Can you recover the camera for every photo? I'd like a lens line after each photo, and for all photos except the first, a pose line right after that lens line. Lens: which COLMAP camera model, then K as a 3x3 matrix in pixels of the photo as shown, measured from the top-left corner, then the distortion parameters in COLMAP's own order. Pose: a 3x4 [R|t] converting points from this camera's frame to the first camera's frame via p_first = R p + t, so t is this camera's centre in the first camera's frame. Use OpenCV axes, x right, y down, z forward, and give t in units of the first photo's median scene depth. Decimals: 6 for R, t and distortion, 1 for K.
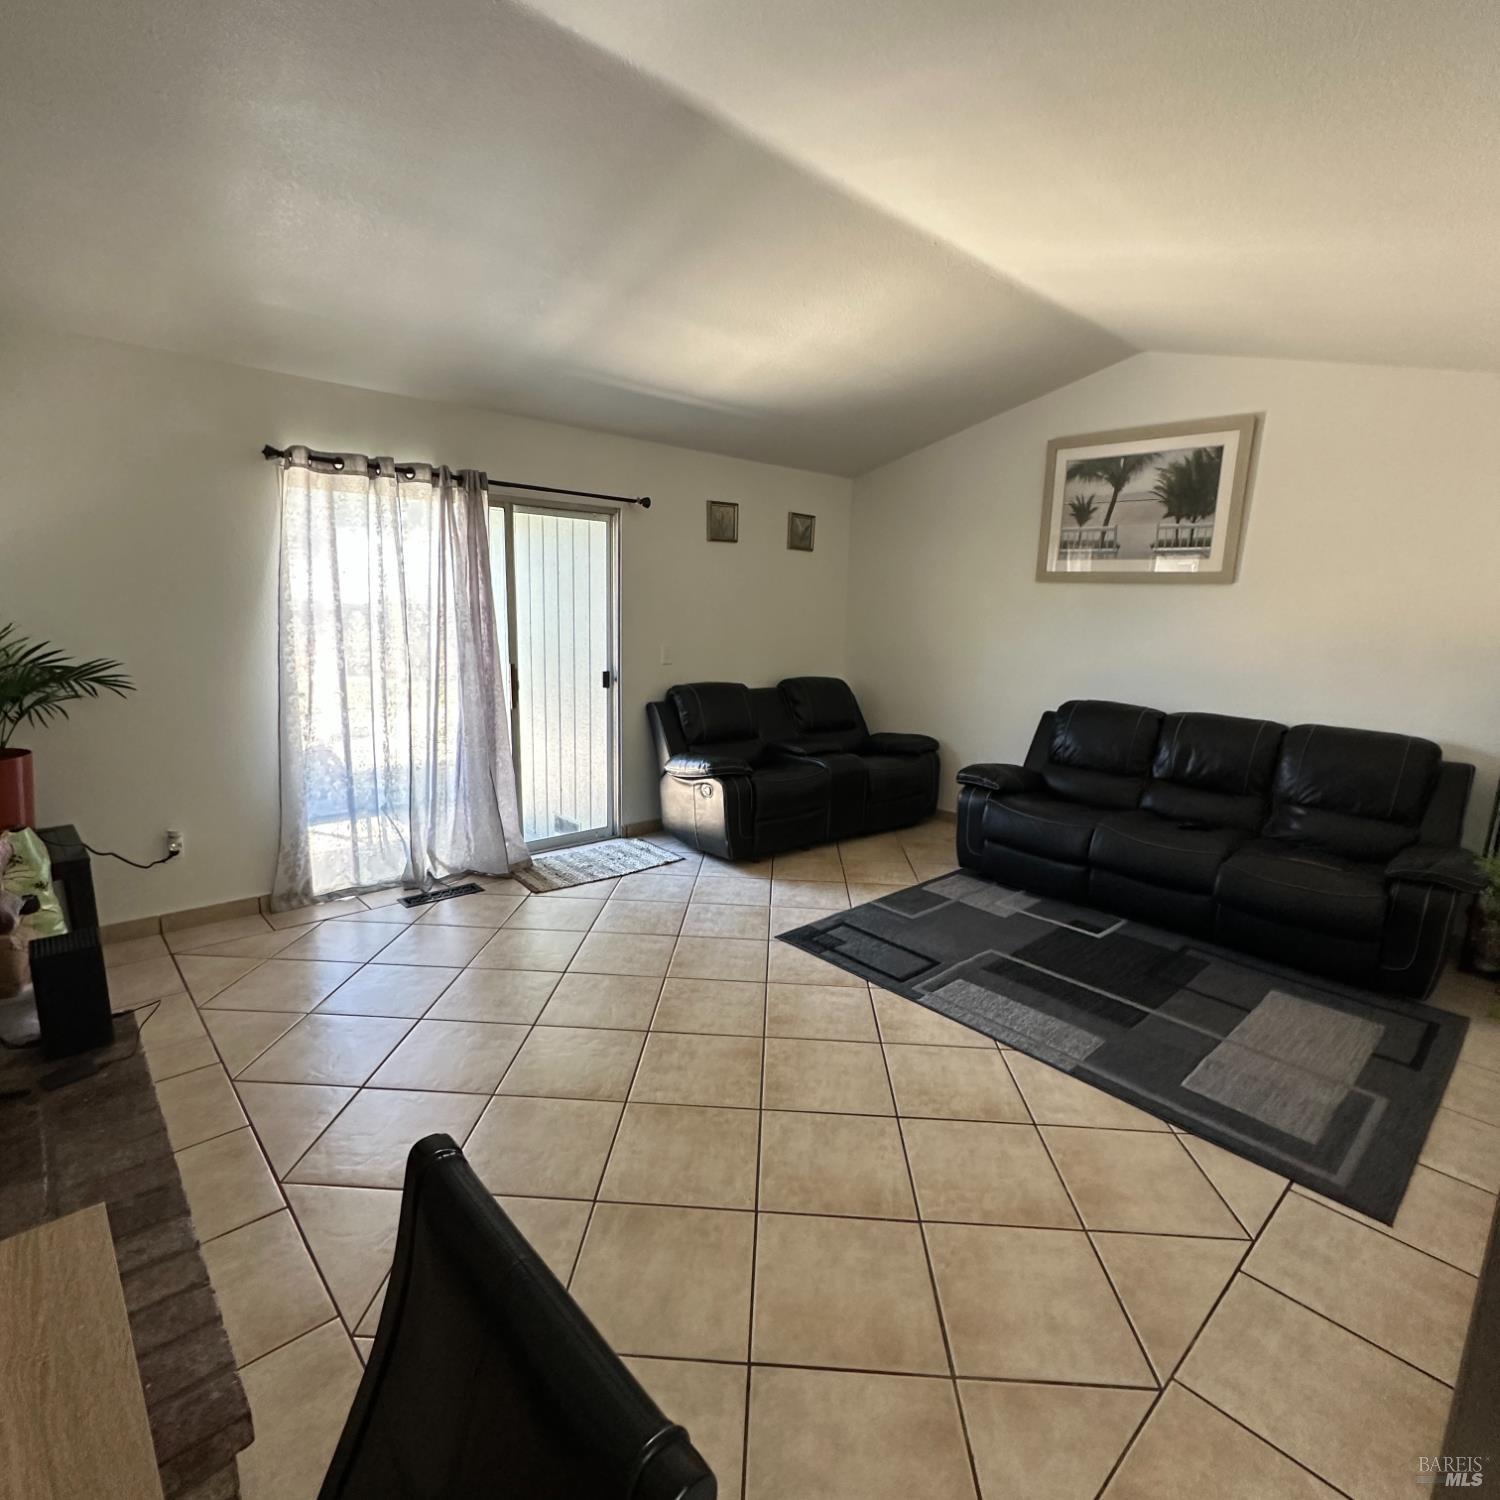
lens RADIAL K [[792.3, 0, 743.7], [0, 792.3, 758.4], [0, 0, 1]] dist [0.000107, -0.000185]
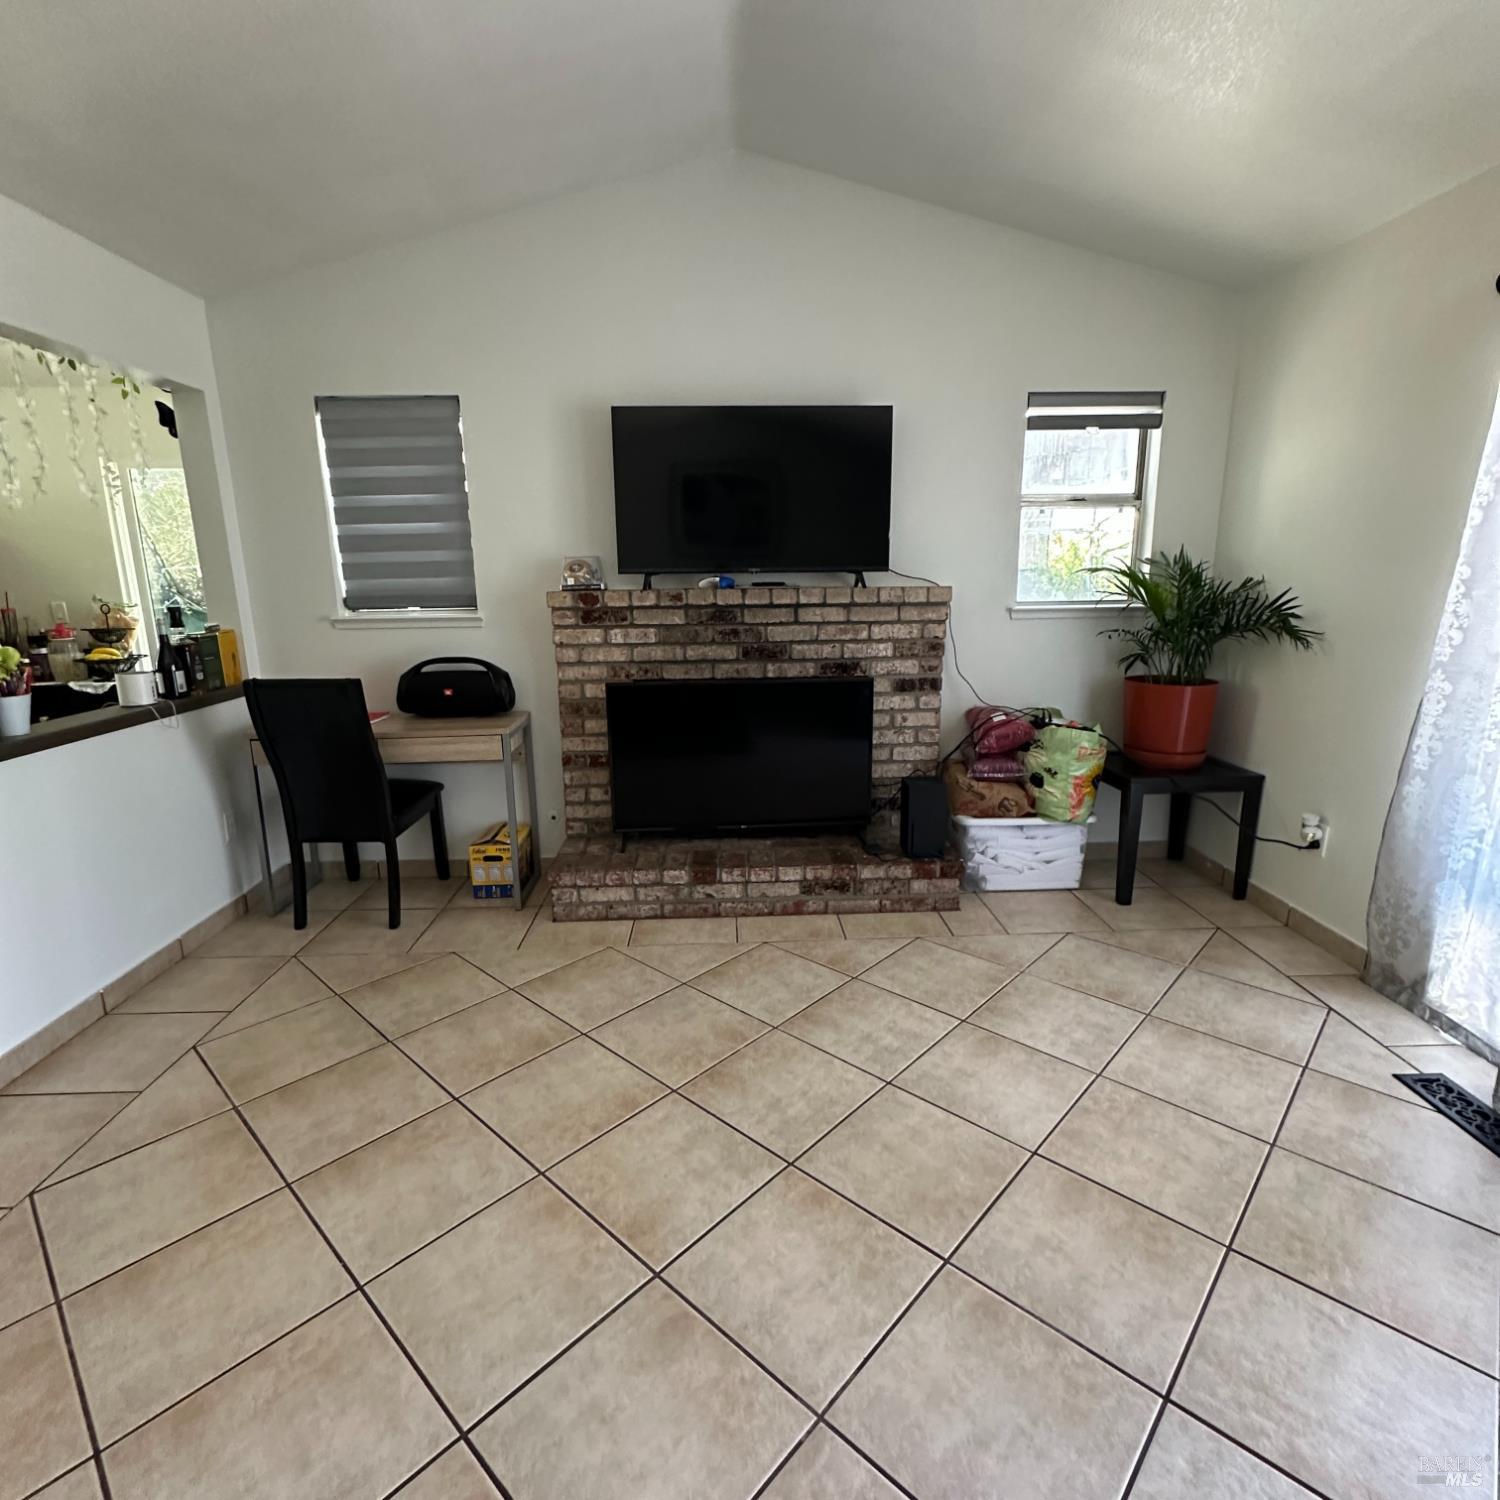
lens RADIAL K [[792.3, 0, 743.7], [0, 792.3, 758.4], [0, 0, 1]] dist [0.000107, -0.000185]
pose [[-0.646606, 0.145111, -0.748894, 0.284818], [-0.156187, 0.935756, 0.316173, -0.137635], [0.746663, 0.321407, -0.582402, 1.018811]]
